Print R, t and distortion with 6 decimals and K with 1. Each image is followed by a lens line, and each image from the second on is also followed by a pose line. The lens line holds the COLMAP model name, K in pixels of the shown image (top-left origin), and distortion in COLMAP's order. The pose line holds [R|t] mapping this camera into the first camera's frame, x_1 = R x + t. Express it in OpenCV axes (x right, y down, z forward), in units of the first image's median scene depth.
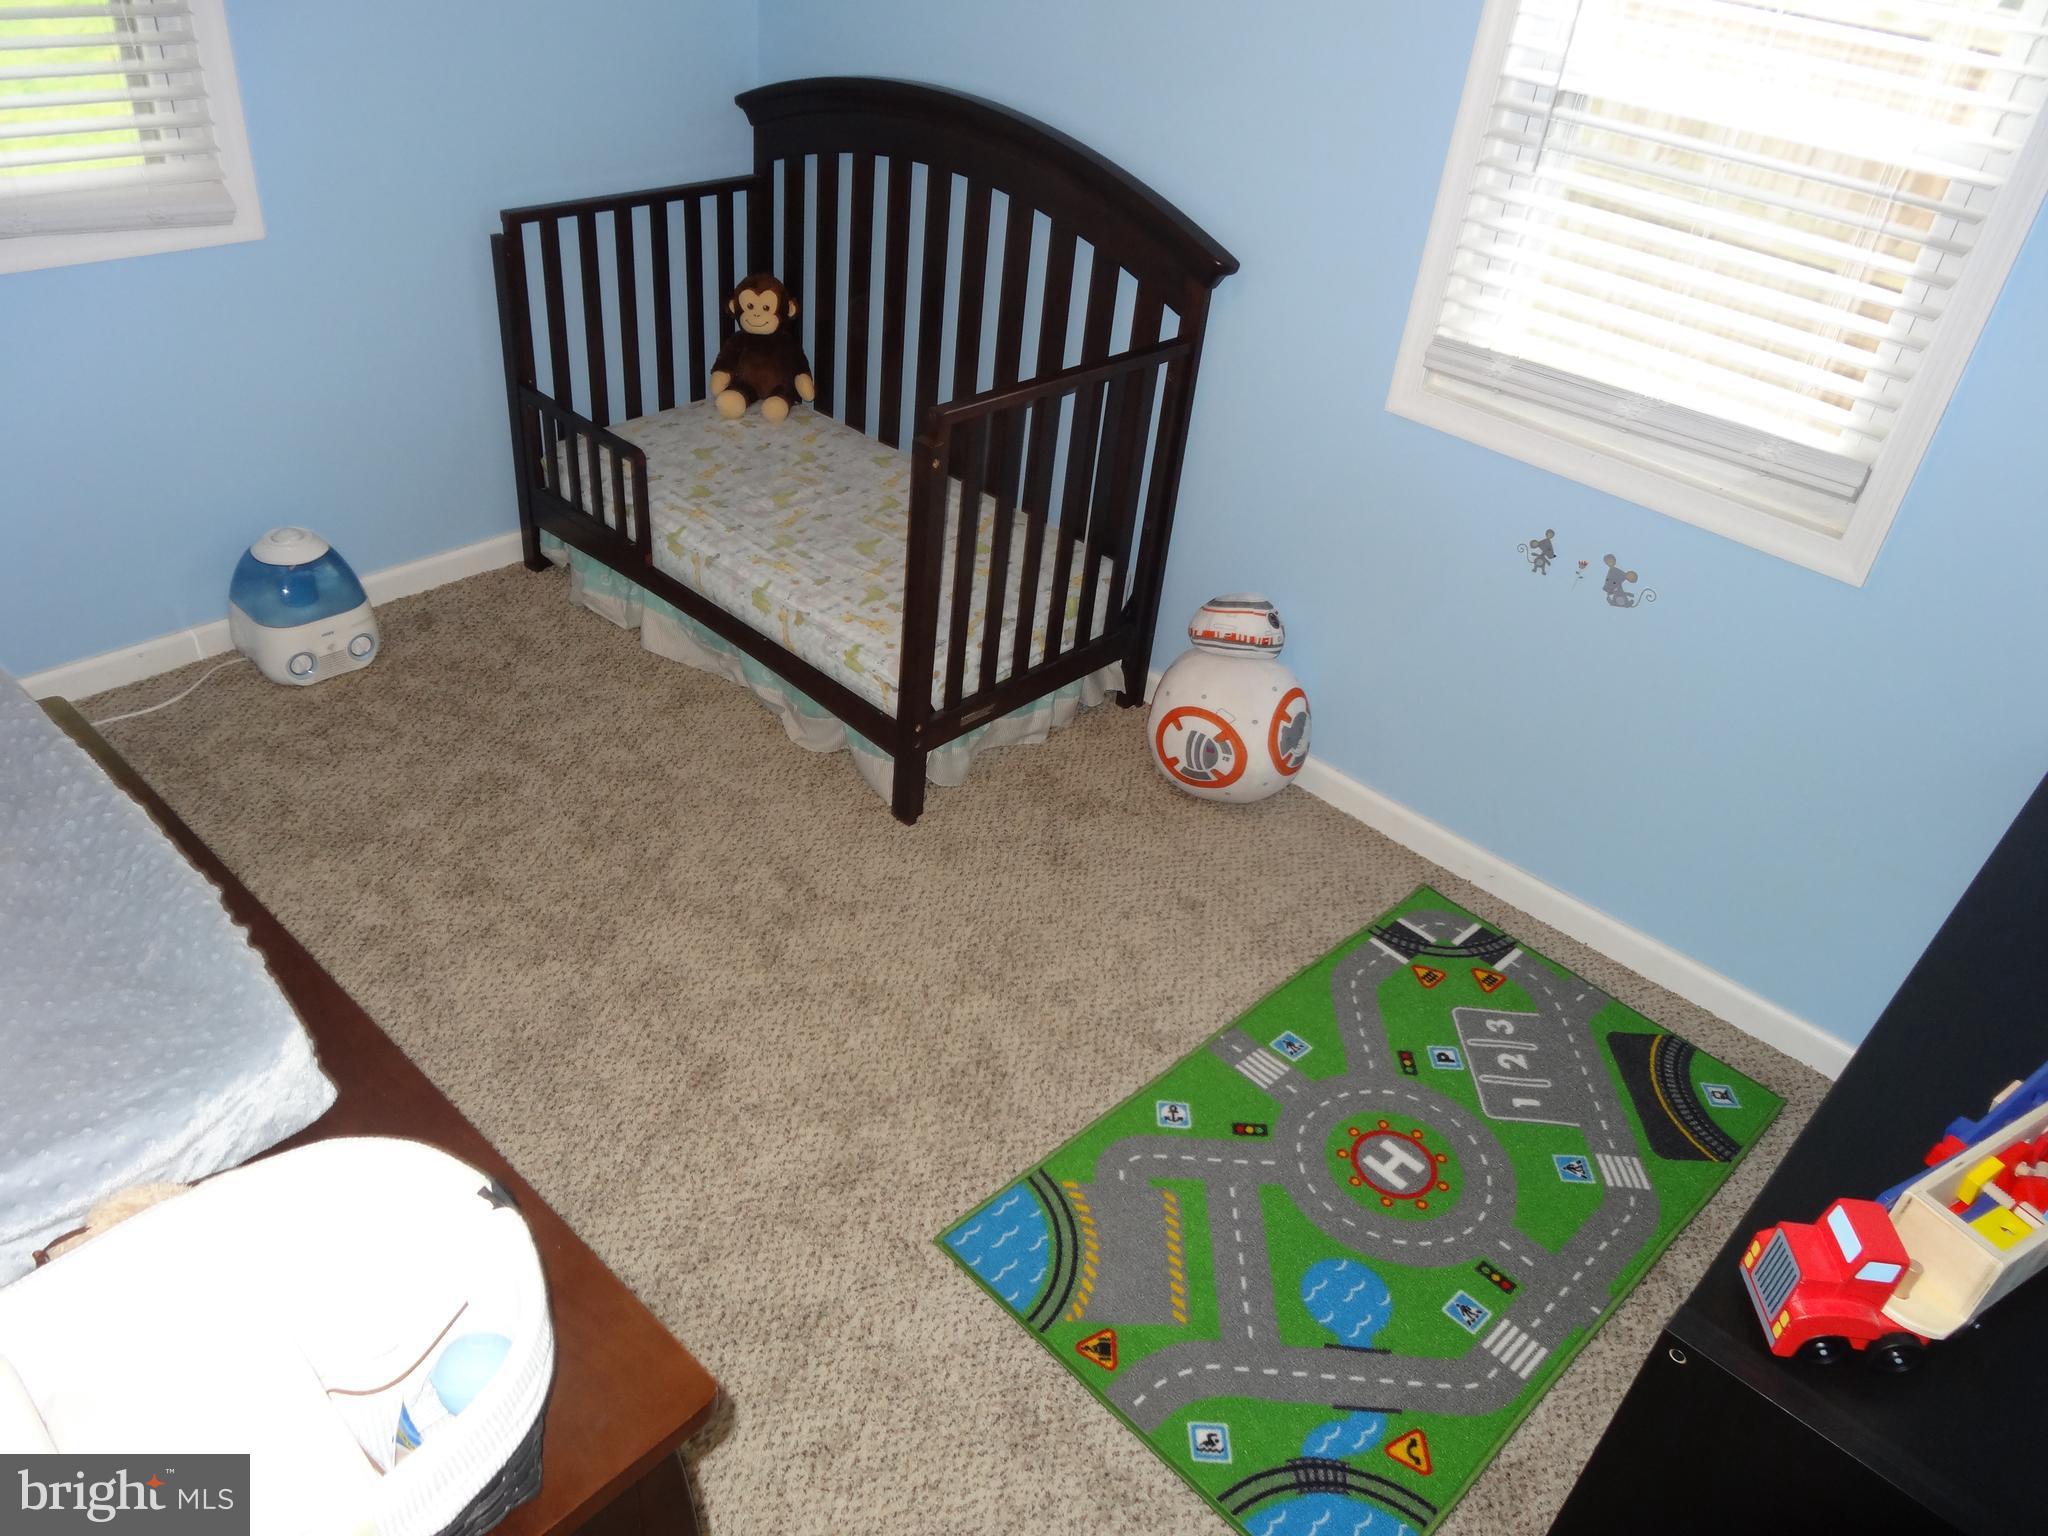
lens RADIAL K [[1508.6, 0, 1020.6], [0, 1508.6, 770.4], [0, 0, 1]] dist [0.001894, 0.002415]
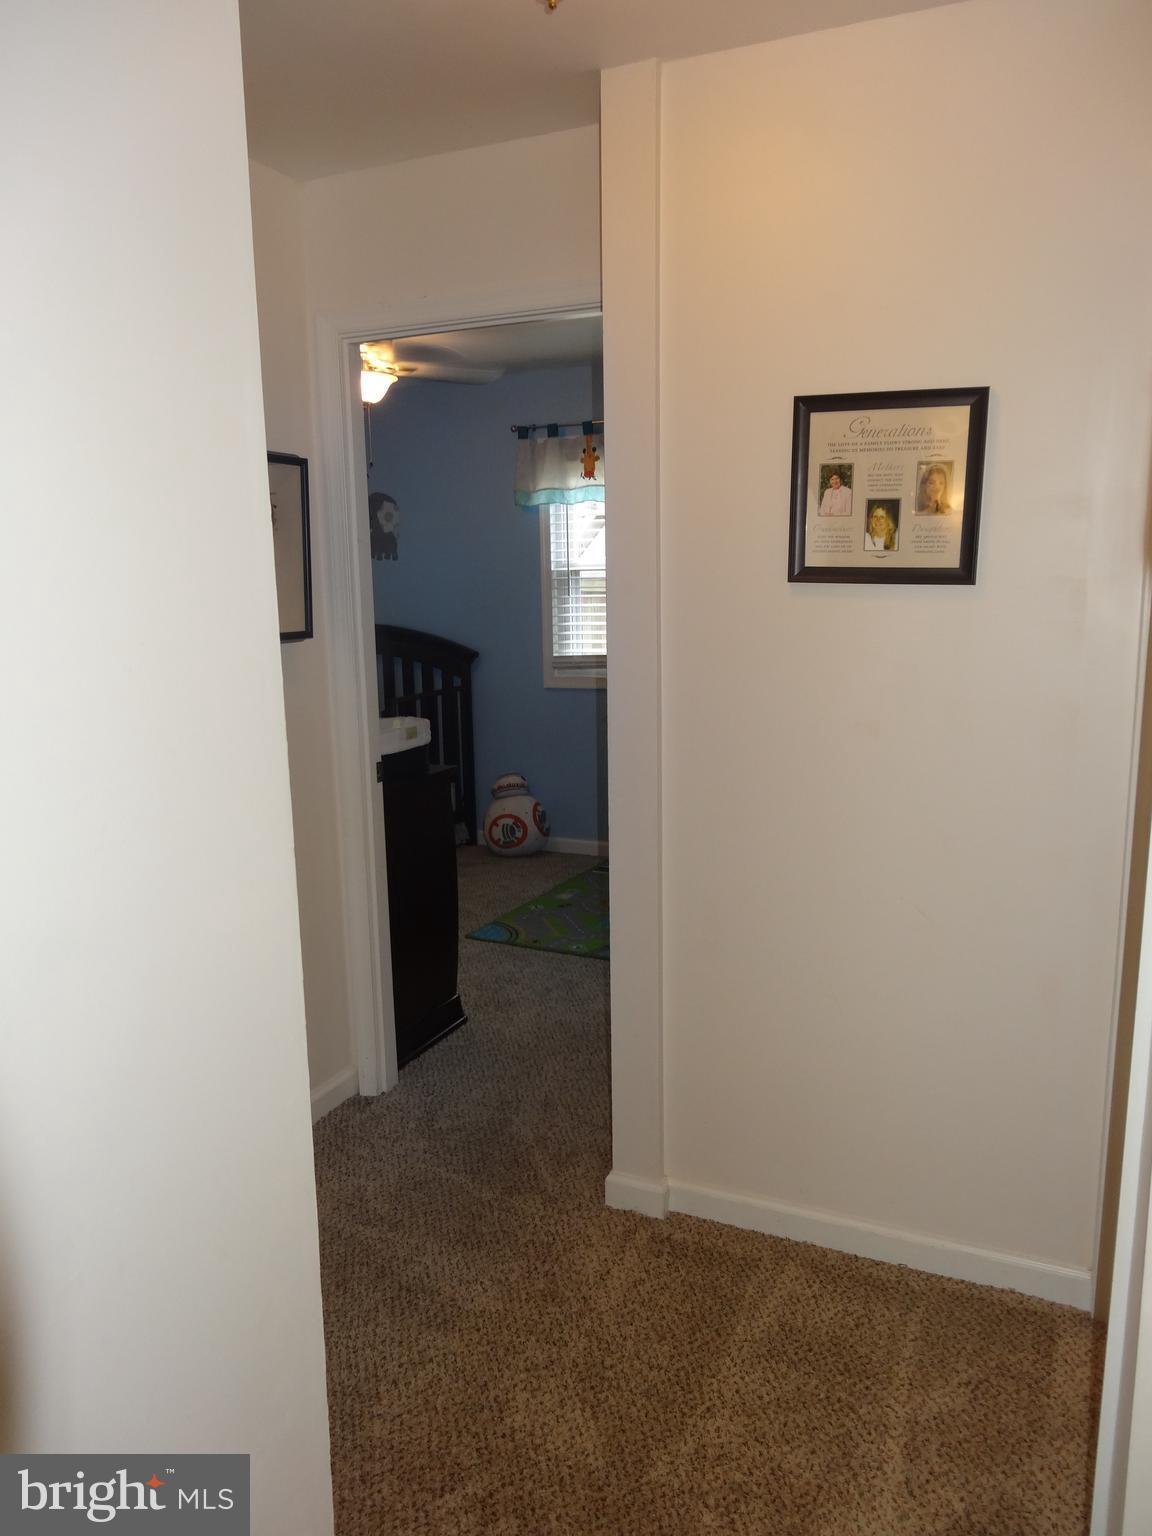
lens RADIAL K [[1131.5, 0, 577.5], [0, 1131.5, 769.3], [0, 0, 1]] dist [0.001894, 0.002415]
pose [[0.942715, -0.168039, 0.288188, -0.291650], [0.271959, 0.887424, -0.372179, 0.620470], [-0.193204, 0.429234, 0.882287, -0.700518]]
